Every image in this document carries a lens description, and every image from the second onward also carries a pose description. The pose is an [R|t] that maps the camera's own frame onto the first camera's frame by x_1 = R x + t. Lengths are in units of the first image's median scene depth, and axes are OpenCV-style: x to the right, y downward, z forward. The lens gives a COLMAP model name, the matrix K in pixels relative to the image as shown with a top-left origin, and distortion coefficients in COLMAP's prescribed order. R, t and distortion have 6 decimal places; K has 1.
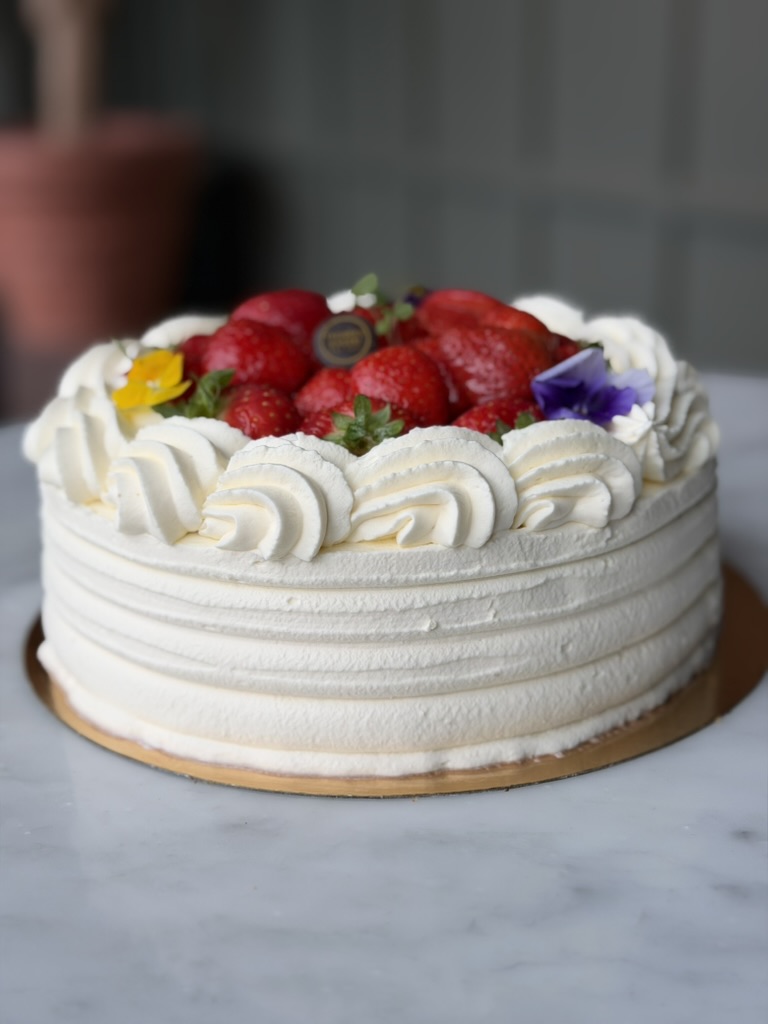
lens RADIAL K [[1415.4, 0, 386.5], [0, 1415.4, 513.1], [0, 0, 1]] dist [0.055794, 0.000000]
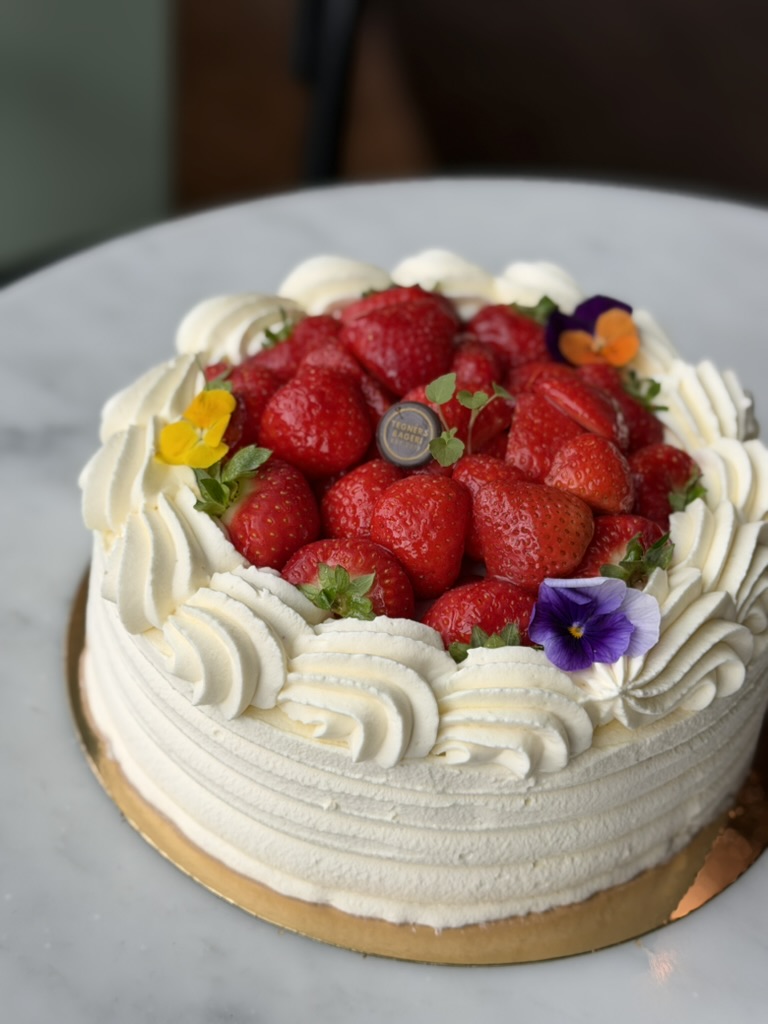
lens RADIAL K [[1614.9, 0, 382.4], [0, 1614.9, 510.6], [0, 0, 1]] dist [0.000911, 0.000000]
pose [[0.910827, 0.347896, -0.222177, 0.246413], [-0.253290, 0.896026, 0.364668, -0.539992], [0.325943, -0.275874, 0.904243, 0.003781]]
